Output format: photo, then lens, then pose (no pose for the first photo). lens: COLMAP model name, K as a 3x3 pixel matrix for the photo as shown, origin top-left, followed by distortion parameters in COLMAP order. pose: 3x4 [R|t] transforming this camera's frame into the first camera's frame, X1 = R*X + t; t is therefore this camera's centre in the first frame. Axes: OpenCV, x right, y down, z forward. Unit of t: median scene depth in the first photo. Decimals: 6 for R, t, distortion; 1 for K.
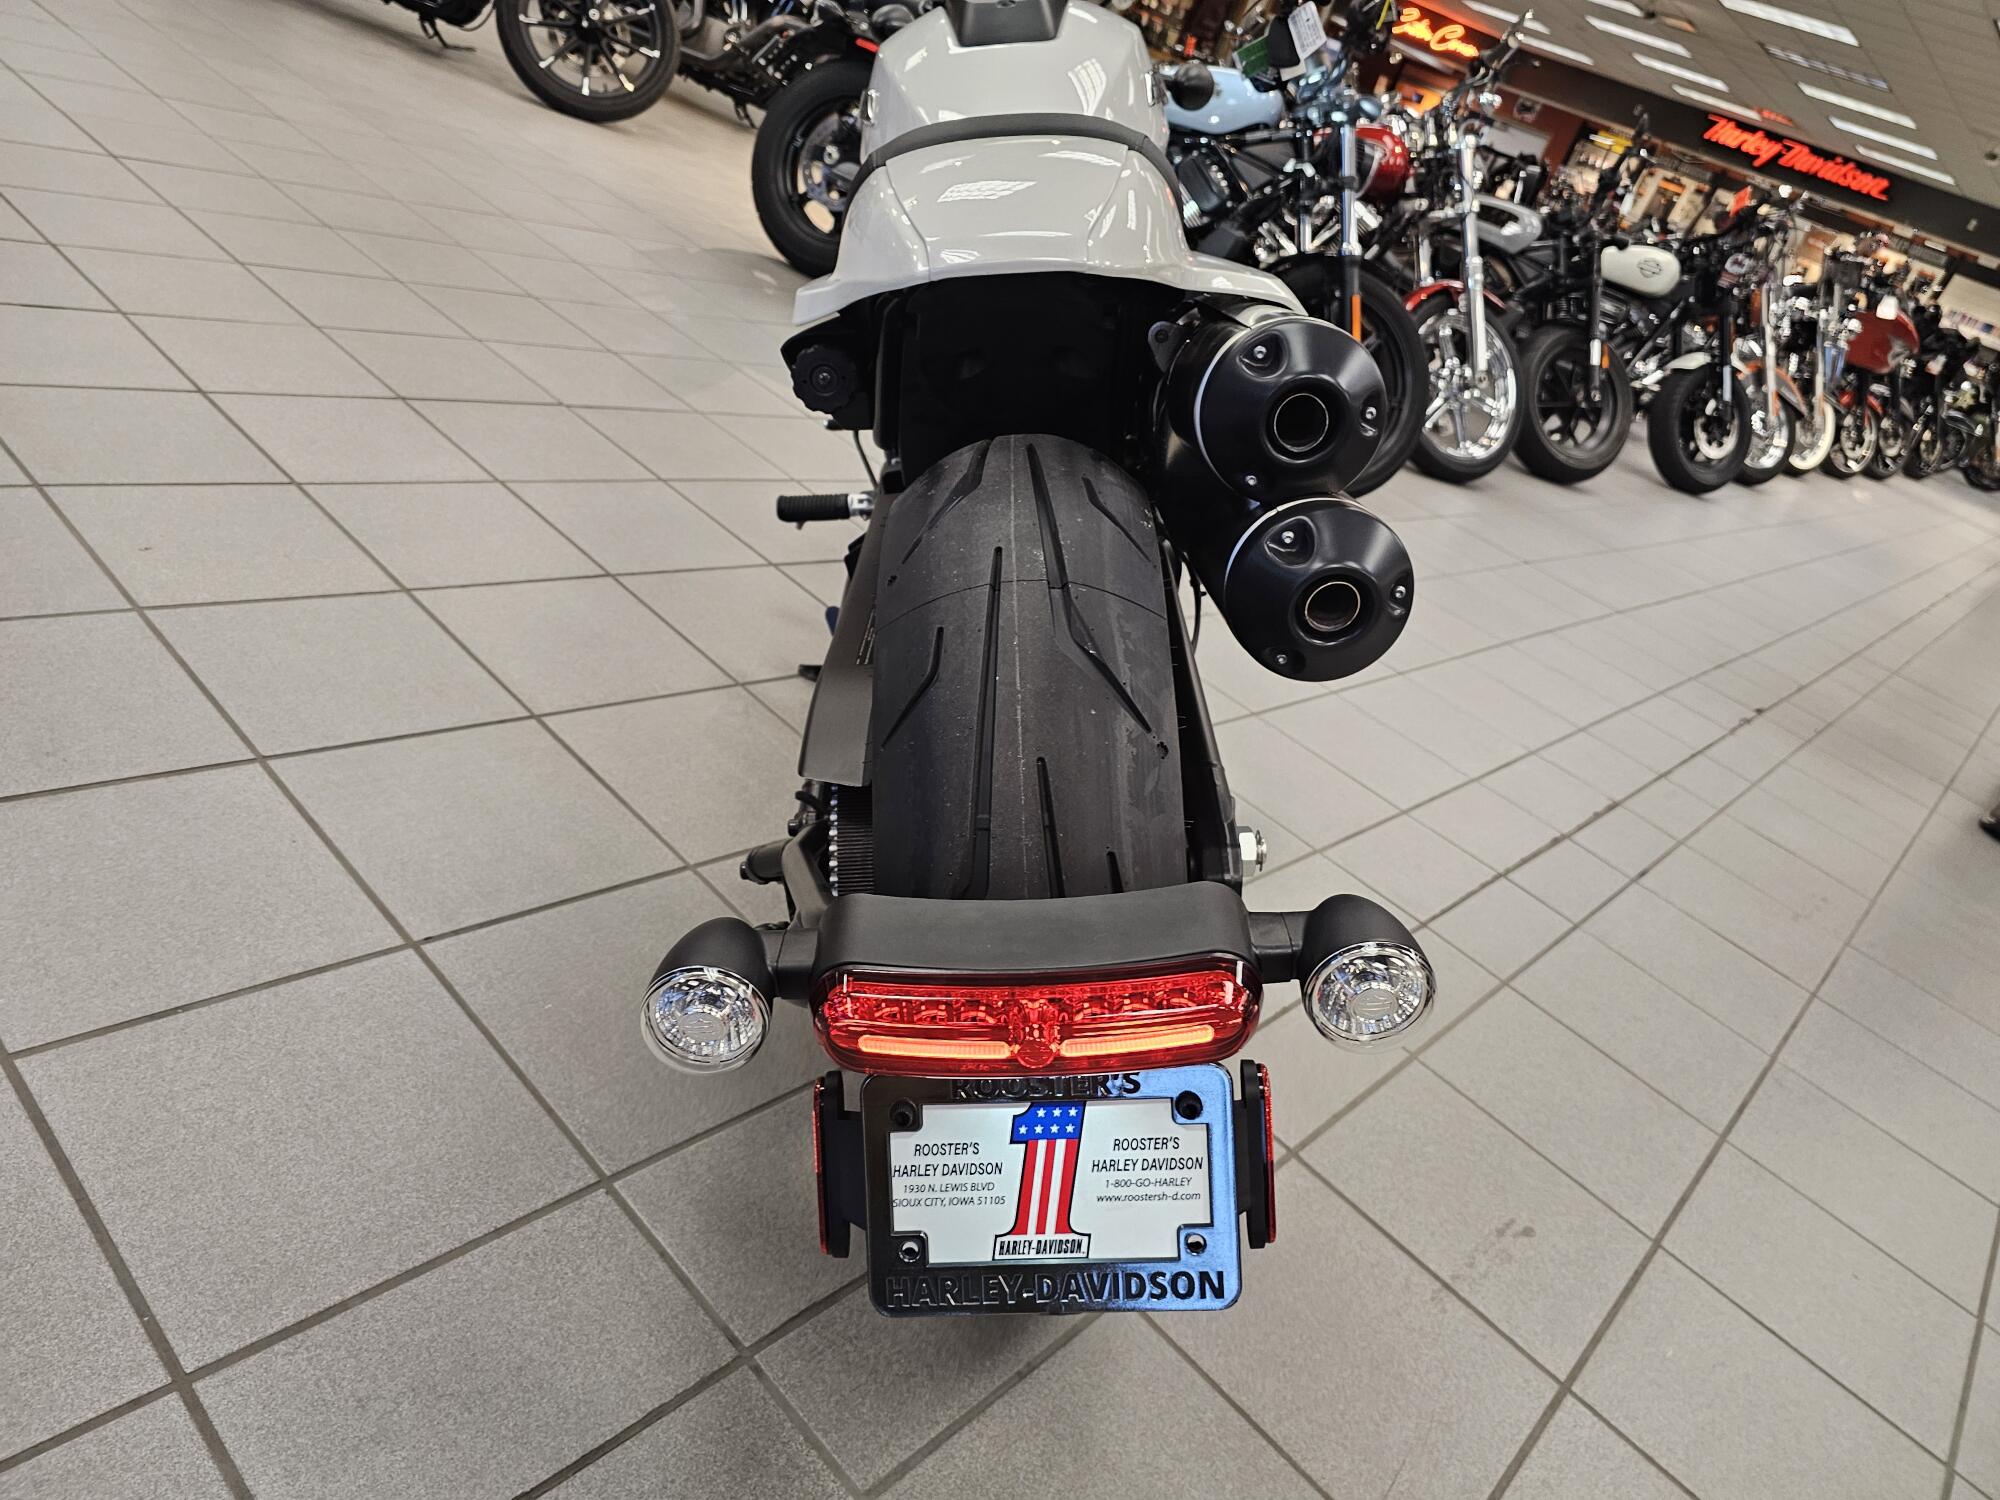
lens RADIAL K [[1365.8, 0, 997.4], [0, 1365.8, 731.0], [0, 0, 1]] dist [0.024824, -0.028237]
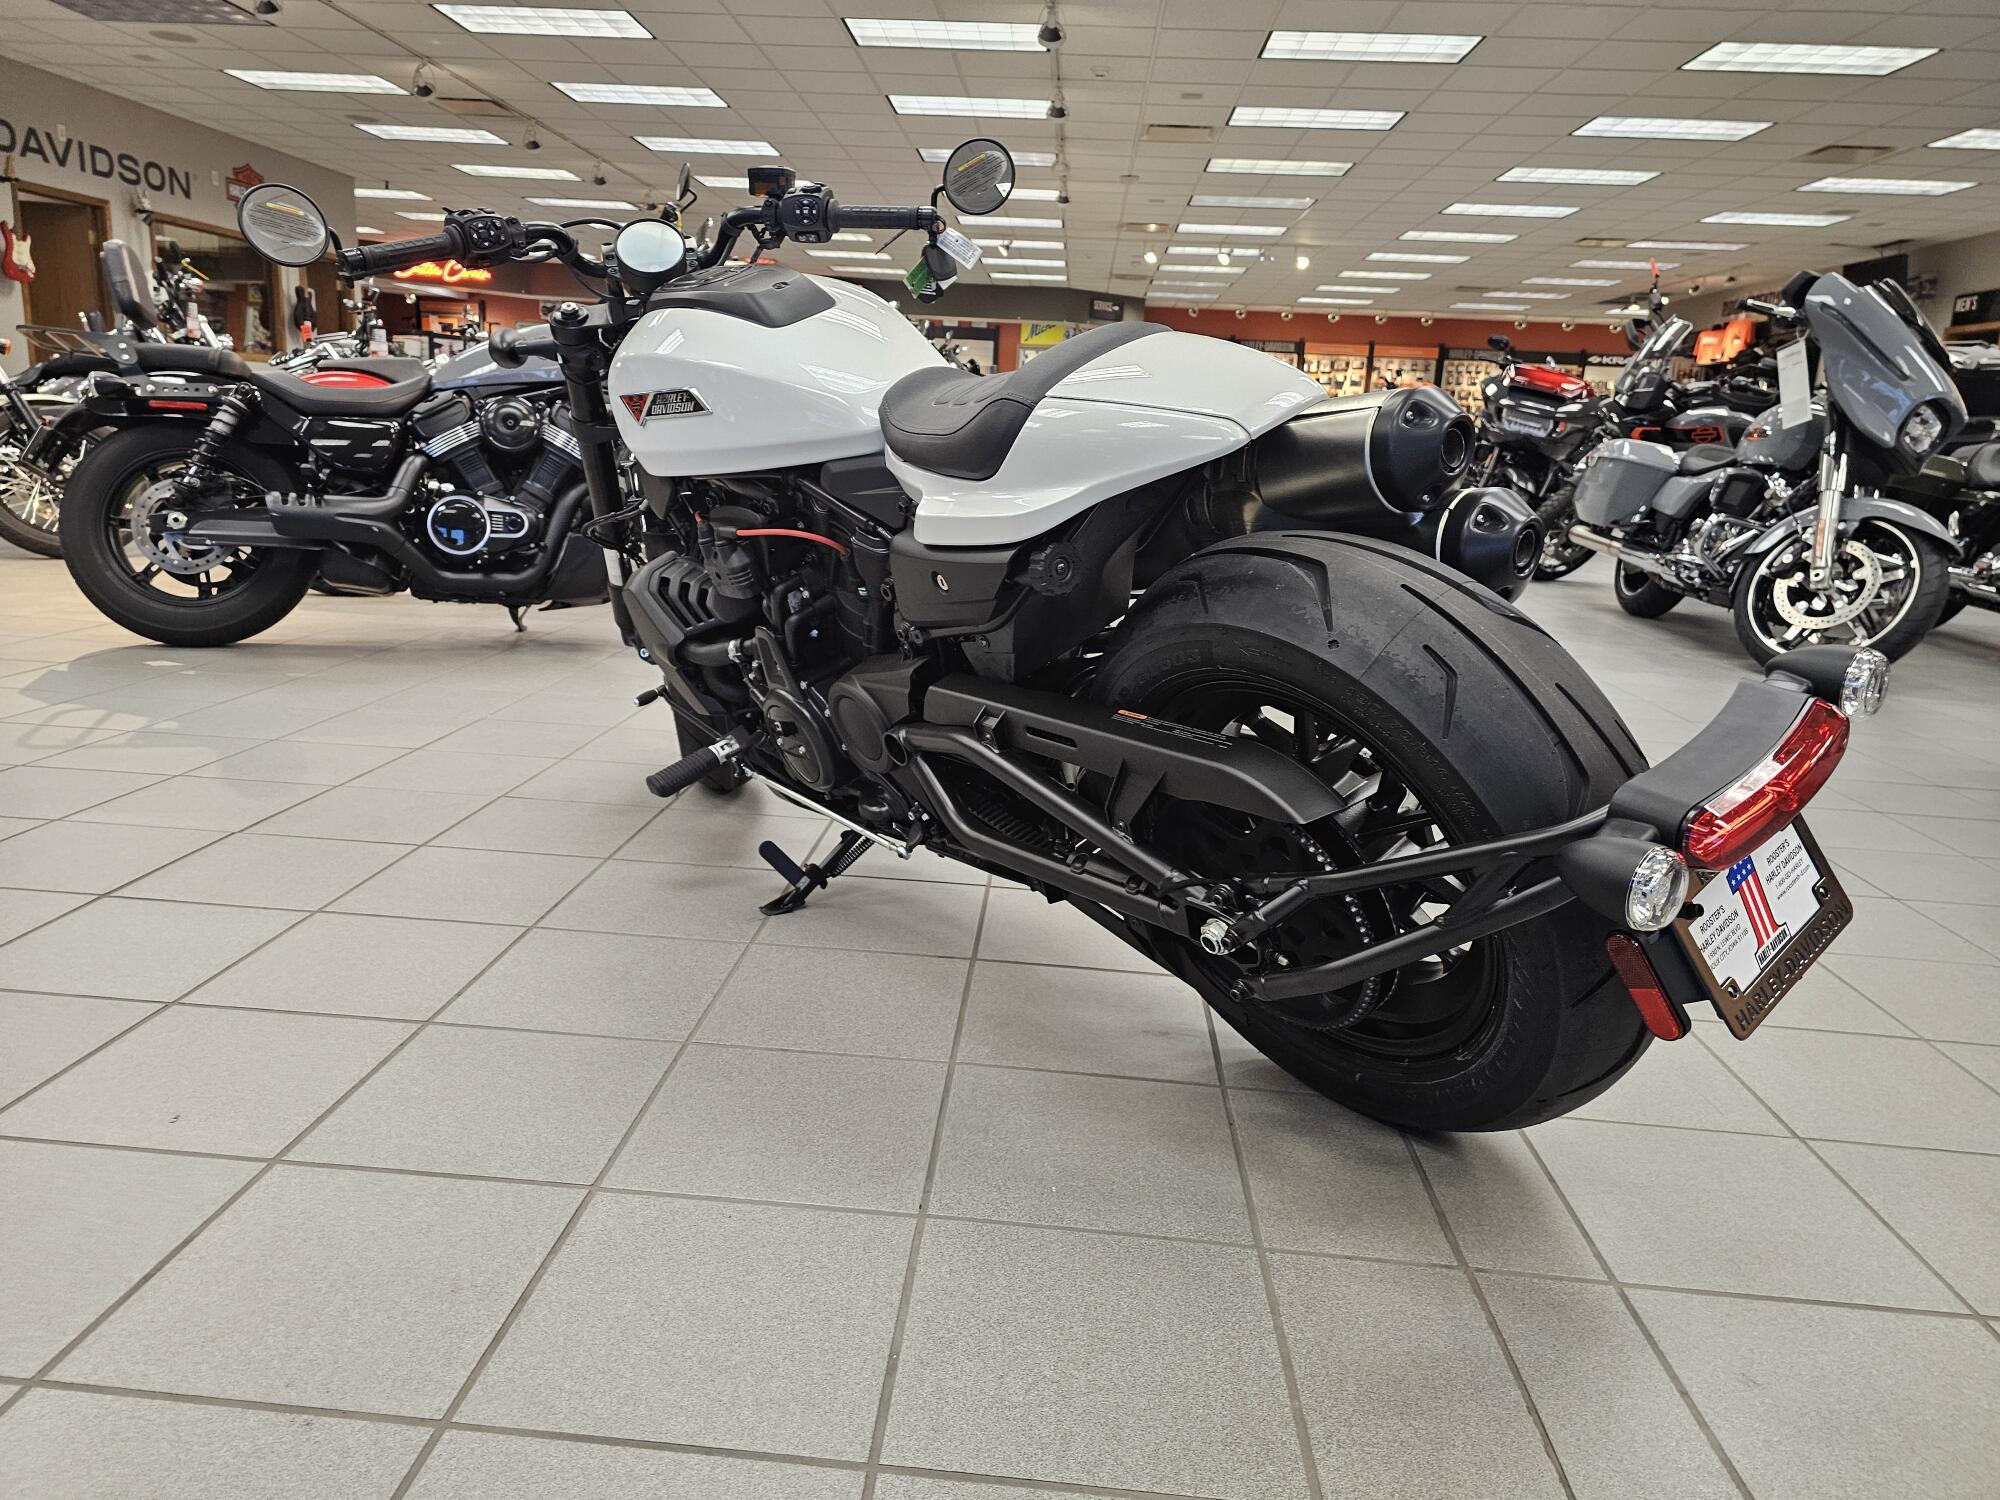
lens RADIAL K [[1347.9, 0, 973.3], [0, 1347.9, 724.5], [0, 0, 1]] dist [0.032241, -0.036141]
pose [[0.761761, -0.410288, 0.501381, -0.191788], [0.473515, 0.880785, 0.001338, -0.038716], [-0.442158, 0.236393, 0.865225, 0.004432]]
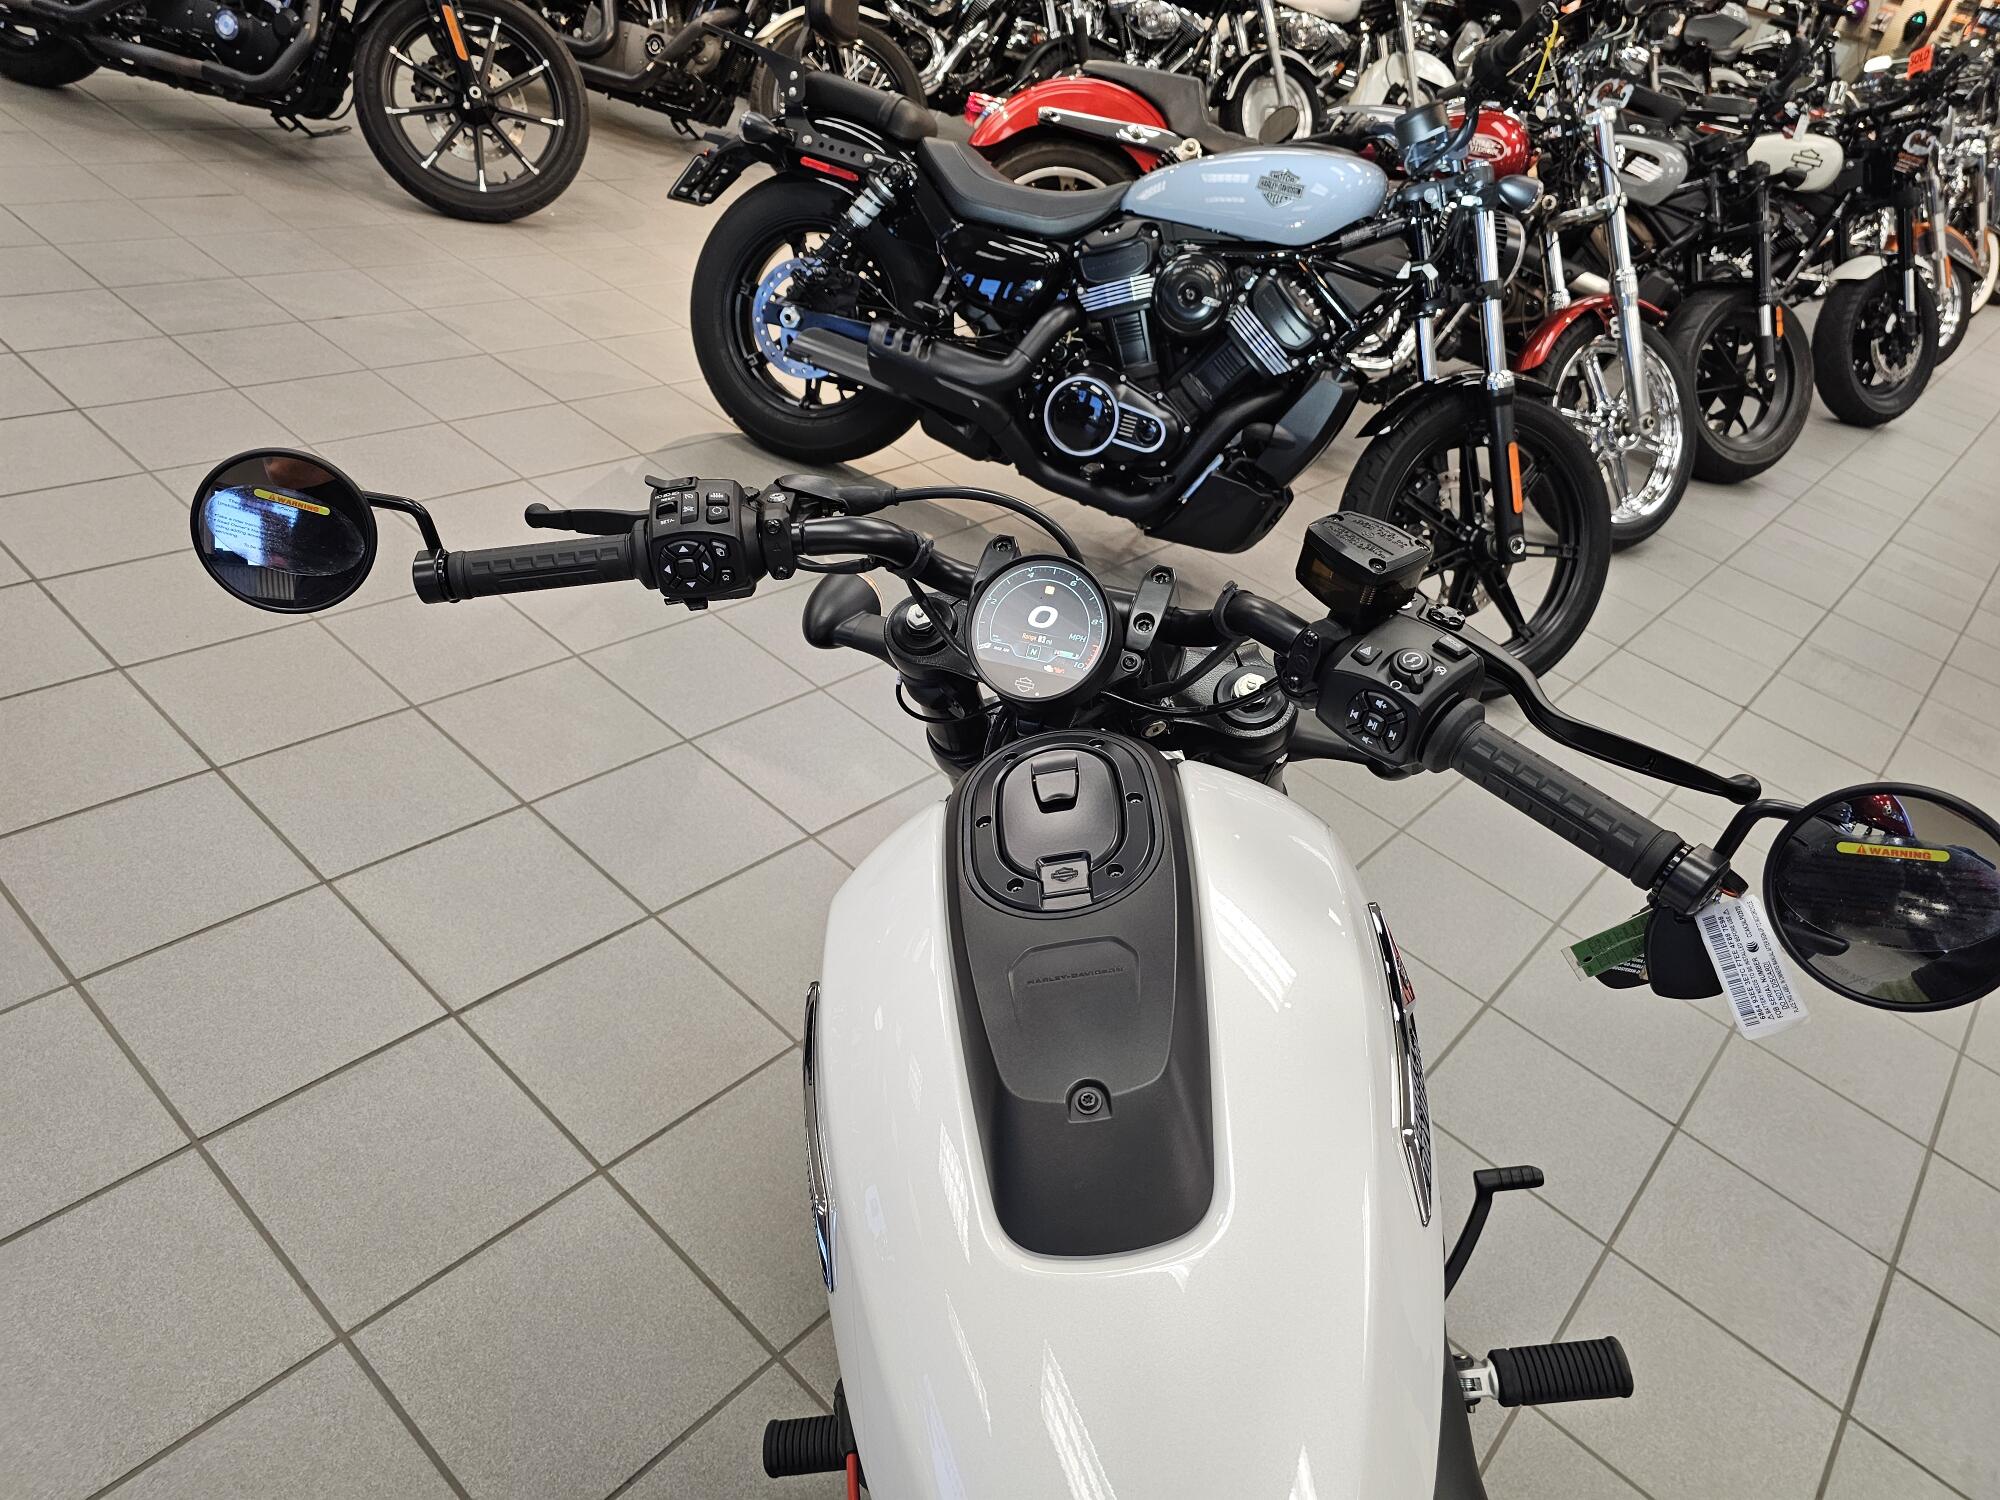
lens RADIAL K [[1378.5, 0, 988.0], [0, 1378.5, 751.7], [0, 0, 1]] dist [0.003733, -0.004964]
pose [[0.991096, -0.118870, -0.059994, 0.004812], [0.125599, 0.984196, 0.124836, -0.222119], [0.044206, -0.131260, 0.990362, 0.179537]]
